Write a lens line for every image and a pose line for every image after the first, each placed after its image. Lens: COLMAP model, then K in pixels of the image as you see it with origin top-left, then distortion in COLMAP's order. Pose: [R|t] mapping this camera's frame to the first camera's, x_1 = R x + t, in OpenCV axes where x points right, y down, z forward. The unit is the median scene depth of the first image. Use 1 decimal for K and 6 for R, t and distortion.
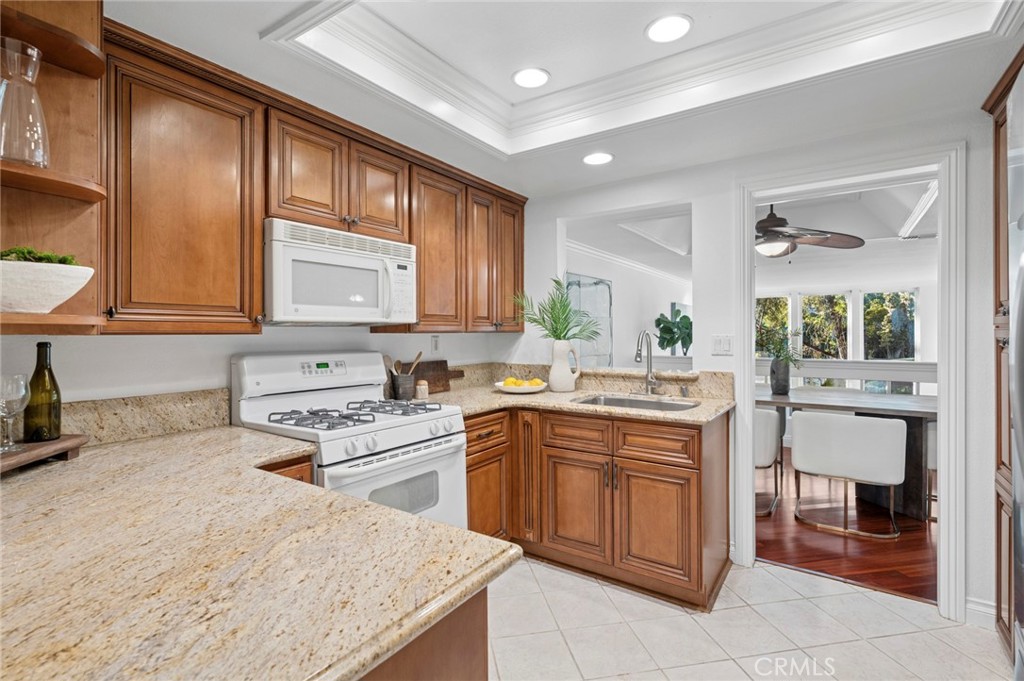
lens RADIAL K [[471.7, 0, 511.3], [0, 471.7, 336.6], [0, 0, 1]] dist [0.000817, -0.001060]
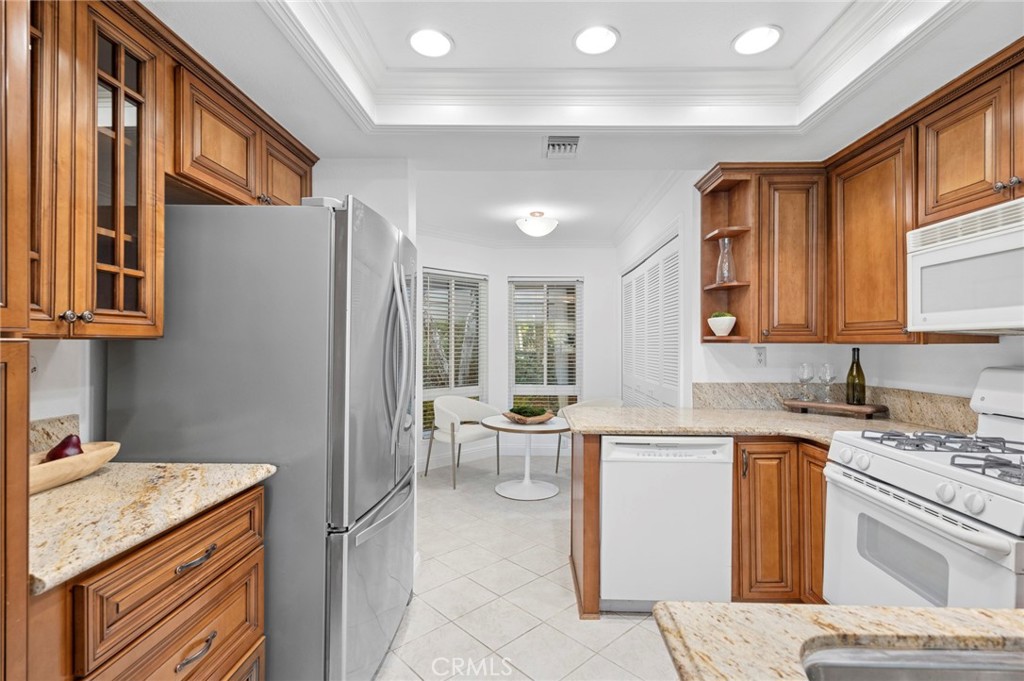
lens RADIAL K [[471.7, 0, 515.8], [0, 471.7, 342.6], [0, 0, 1]] dist [0.000817, -0.001060]
pose [[-0.838546, 0.005865, -0.544800, 0.829161], [0.000038, 0.999943, 0.010706, -0.021254], [0.544831, 0.008957, -0.838498, 1.479814]]
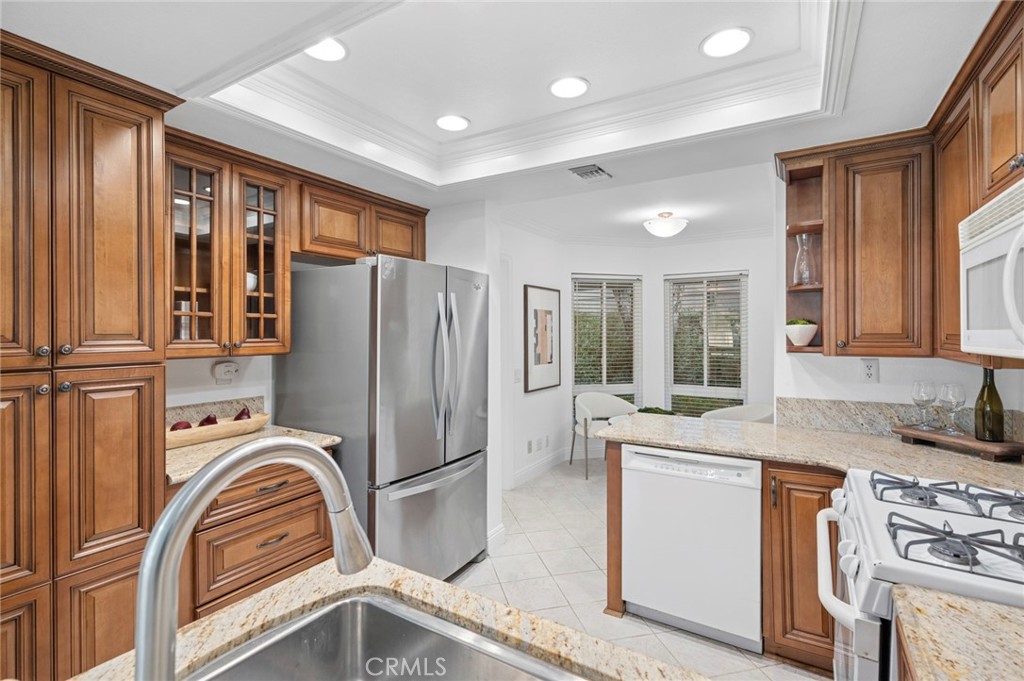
lens RADIAL K [[471.7, 0, 521.0], [0, 471.7, 330.9], [0, 0, 1]] dist [0.000817, -0.001060]
pose [[-0.998298, 0.011747, -0.057122, 0.312262], [0.011376, 0.999912, 0.006810, -0.085881], [0.057197, 0.006149, -0.998344, 1.847341]]
